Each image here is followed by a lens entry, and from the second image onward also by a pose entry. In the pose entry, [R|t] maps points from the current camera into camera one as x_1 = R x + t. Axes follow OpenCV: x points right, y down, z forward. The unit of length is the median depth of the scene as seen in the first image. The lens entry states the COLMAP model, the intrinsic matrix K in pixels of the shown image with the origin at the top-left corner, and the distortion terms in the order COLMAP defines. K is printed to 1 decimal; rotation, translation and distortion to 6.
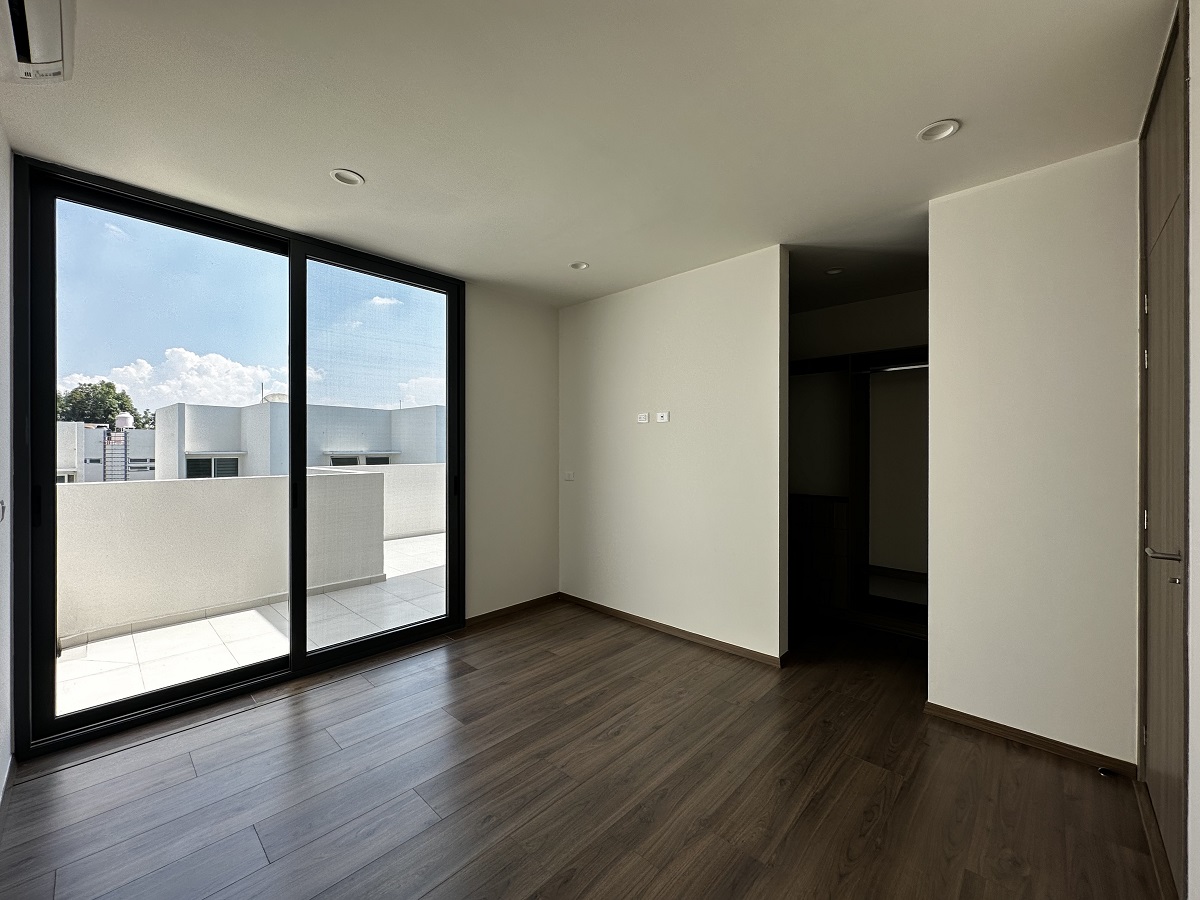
lens RADIAL K [[481.1, 0, 600.6], [0, 481.1, 450.7], [0, 0, 1]] dist [-0.002431, -0.000030]
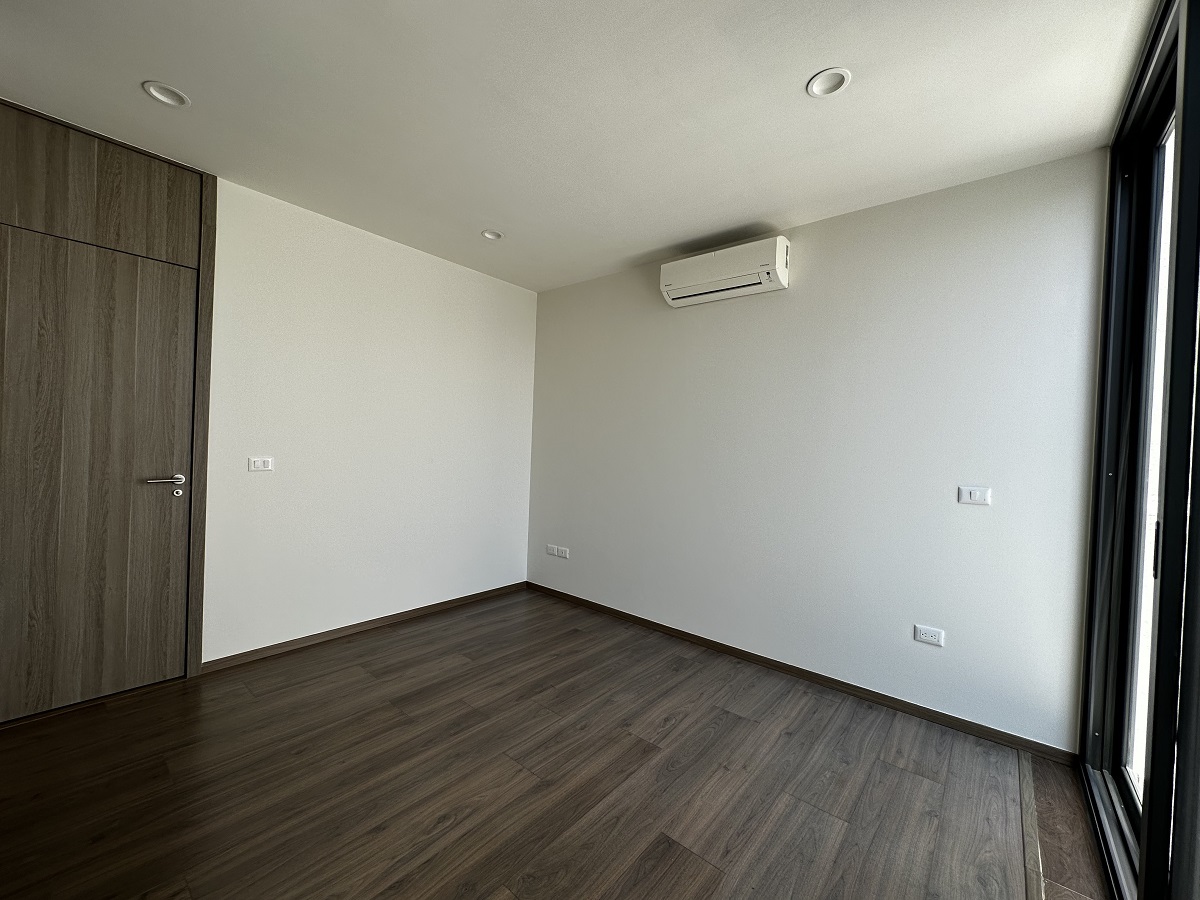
lens RADIAL K [[481.1, 0, 600.6], [0, 481.1, 450.7], [0, 0, 1]] dist [-0.002431, -0.000030]
pose [[-0.997787, -0.037054, -0.055215, -0.154867], [-0.037677, 0.999237, 0.010289, 0.026672], [0.054792, 0.012347, -0.998421, 1.873277]]
